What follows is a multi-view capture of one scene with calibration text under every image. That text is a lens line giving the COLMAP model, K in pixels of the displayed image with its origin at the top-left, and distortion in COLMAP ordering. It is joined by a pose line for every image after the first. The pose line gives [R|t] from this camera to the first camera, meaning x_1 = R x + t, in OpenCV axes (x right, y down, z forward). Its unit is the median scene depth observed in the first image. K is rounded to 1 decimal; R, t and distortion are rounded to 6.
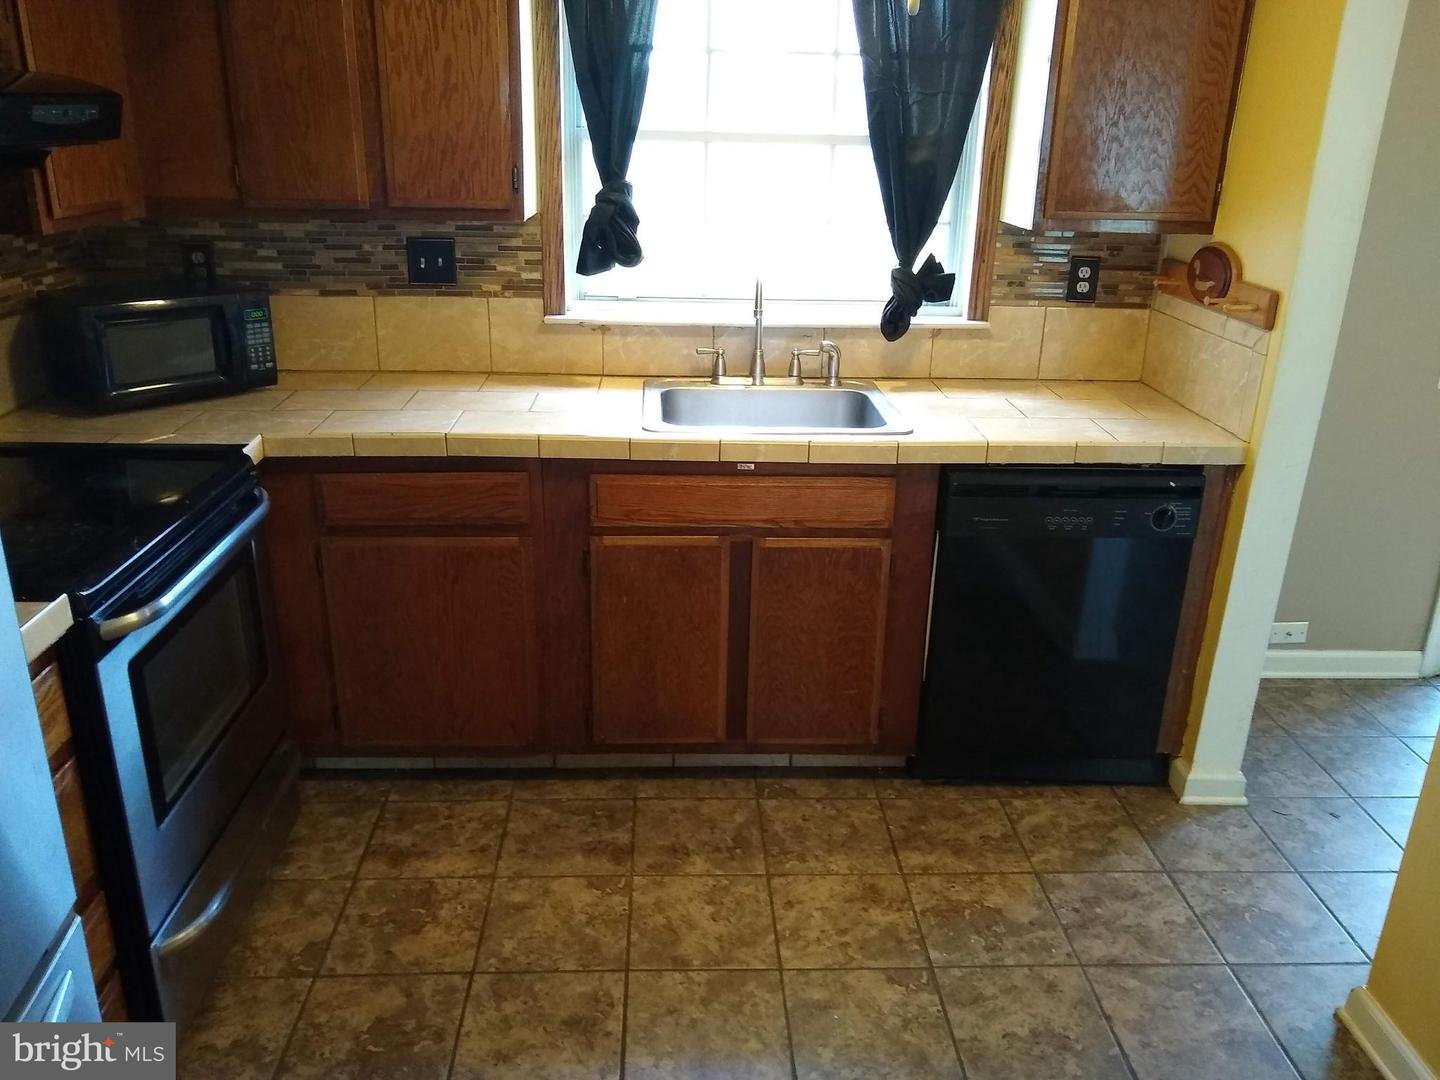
lens RADIAL K [[1129.3, 0, 719.8], [0, 1129.3, 546.3], [0, 0, 1]] dist [0.006545, -0.028980]
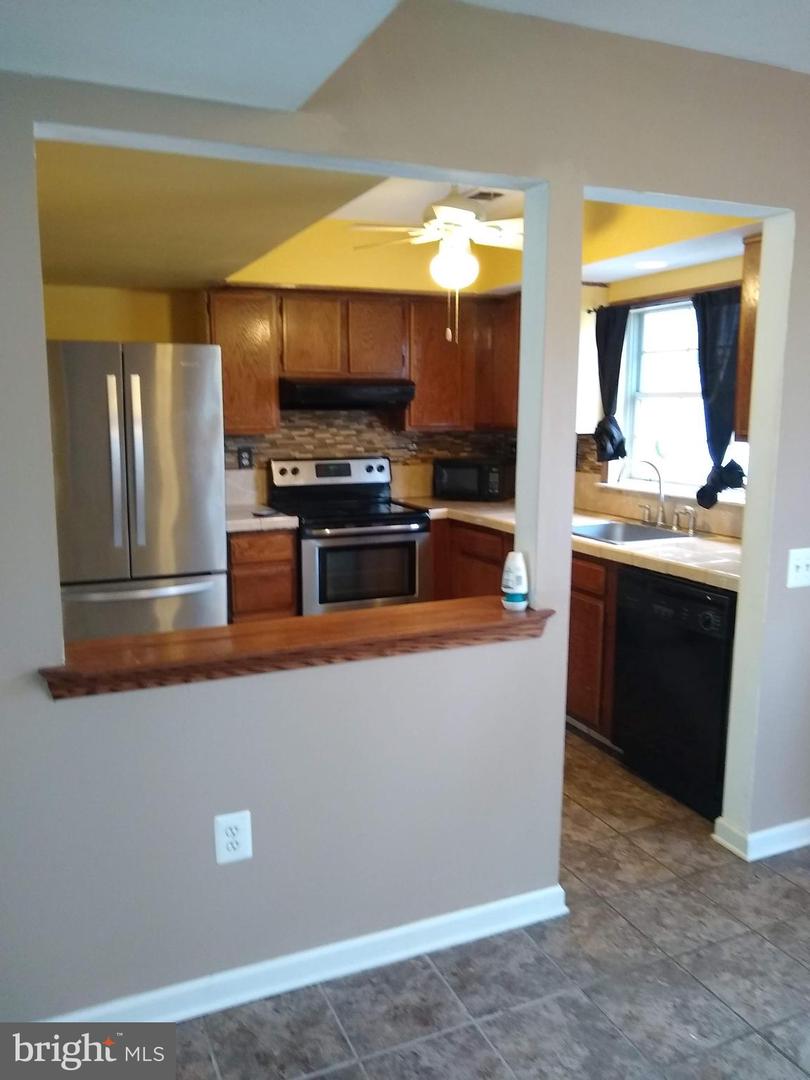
lens RADIAL K [[847.0, 0, 404.9], [0, 847.0, 537.3], [0, 0, 1]] dist [0.006545, -0.028980]
pose [[0.366061, 0.121901, -0.922572, 1.185895], [-0.320769, 0.947155, -0.002126, 0.000580], [0.873560, 0.296711, 0.385818, 0.159092]]
